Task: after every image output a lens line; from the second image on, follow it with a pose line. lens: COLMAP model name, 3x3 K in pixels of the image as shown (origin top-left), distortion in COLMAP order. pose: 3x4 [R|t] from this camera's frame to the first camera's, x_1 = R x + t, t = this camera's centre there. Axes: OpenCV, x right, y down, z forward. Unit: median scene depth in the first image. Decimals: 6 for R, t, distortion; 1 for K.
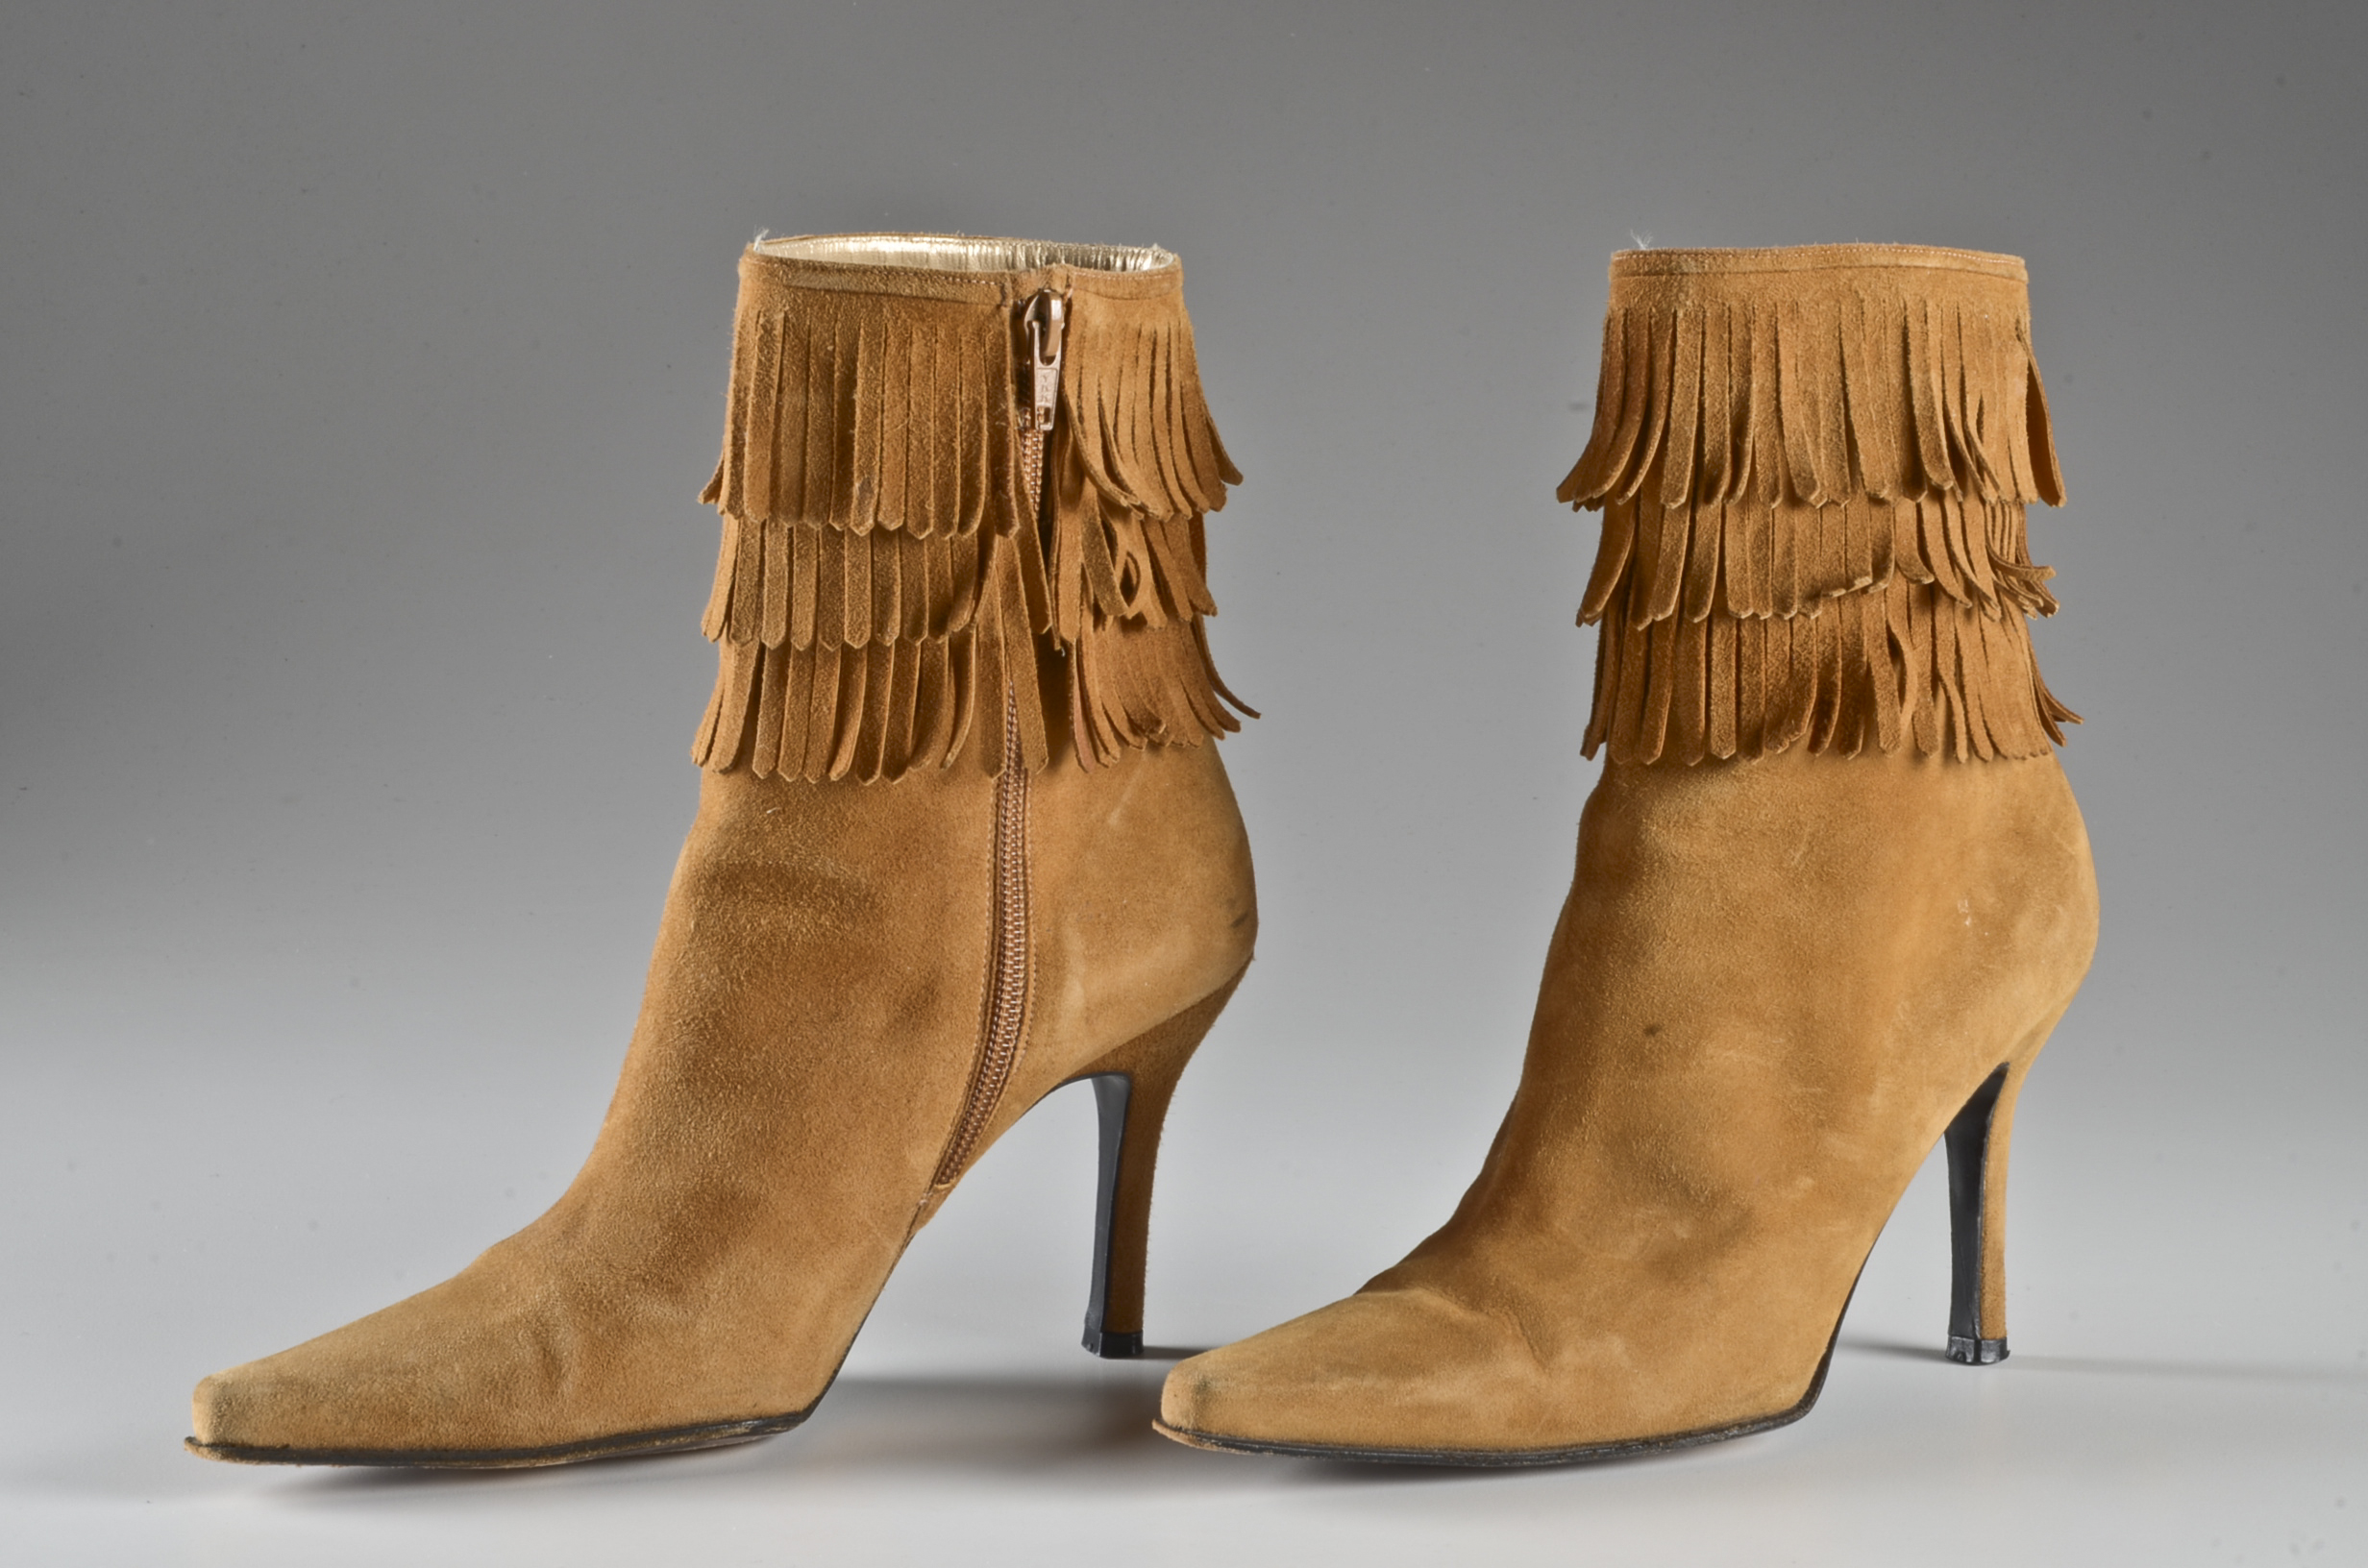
lens RADIAL K [[7593.3, 0, 1184.0], [0, 7593.3, 784.0], [0, 0, 1]] dist [0.090108, 0.001019]
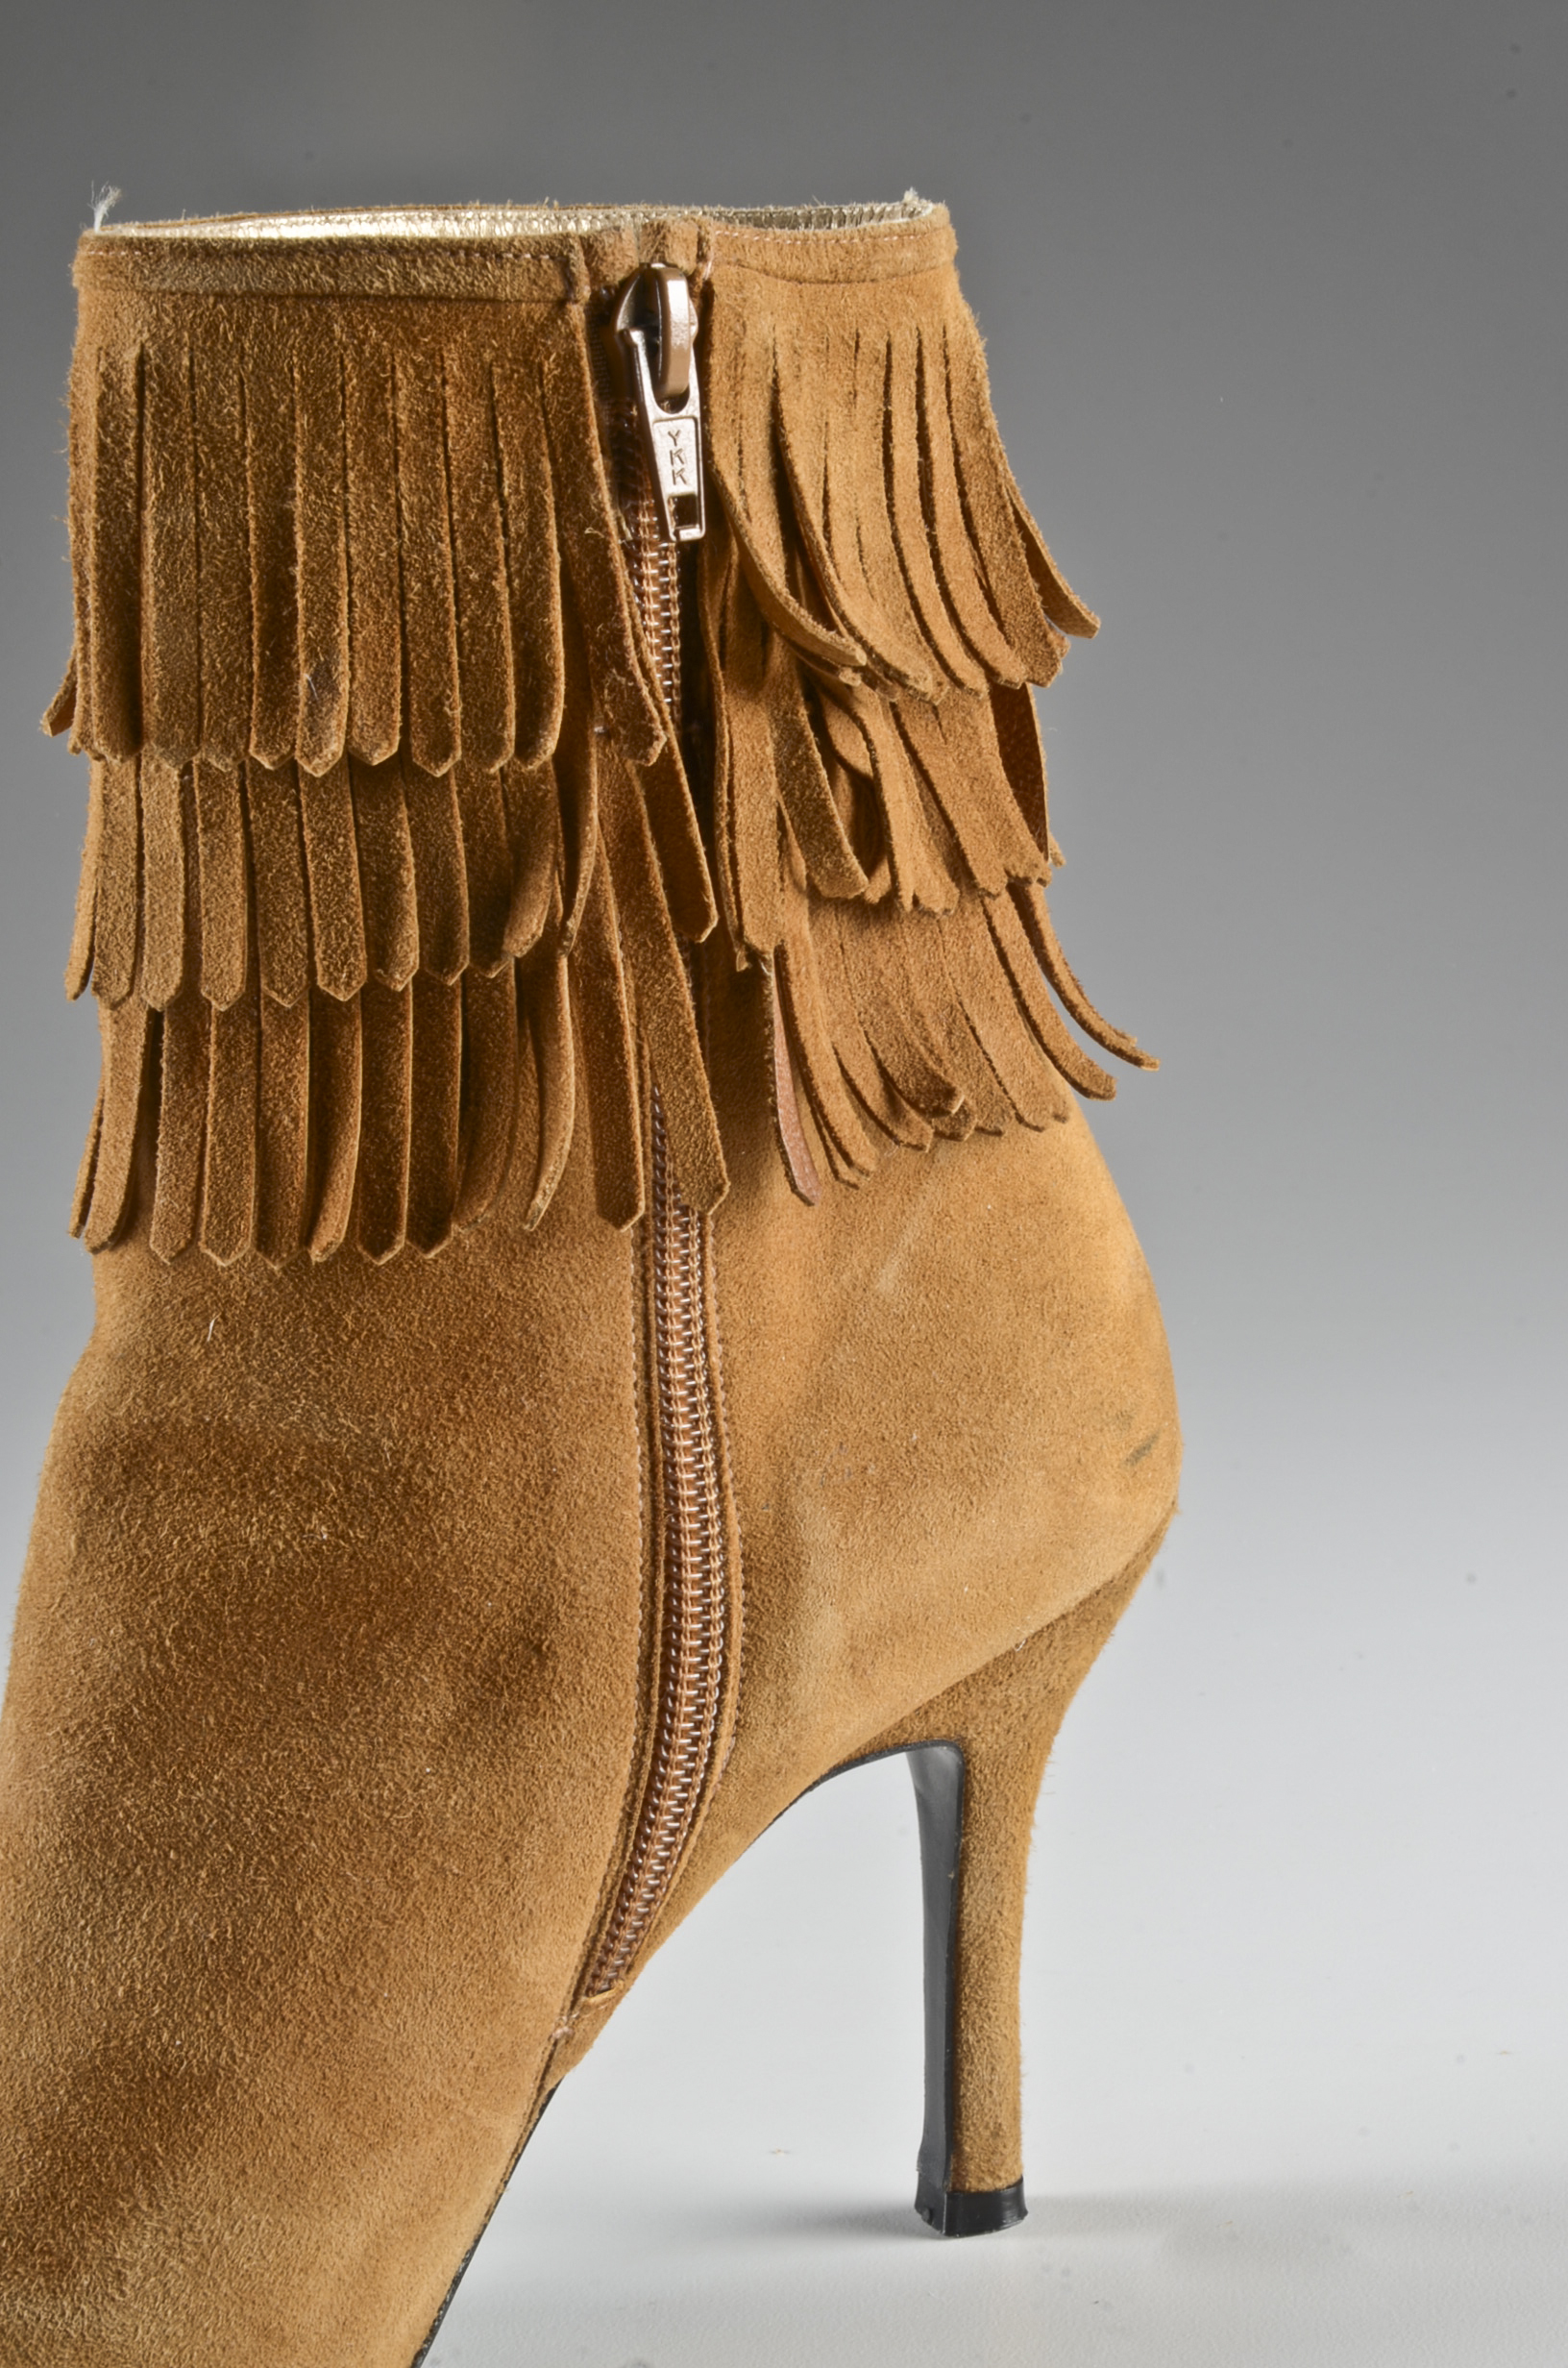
lens RADIAL K [[5864.4, 0, 784.0], [0, 5864.4, 1184.0], [0, 0, 1]] dist [-0.012840, 0.811209]
pose [[0.992531, -0.058418, -0.107096, 0.028391], [0.062288, 0.997507, 0.033155, -0.016426], [0.104892, -0.039578, 0.993696, 0.607652]]
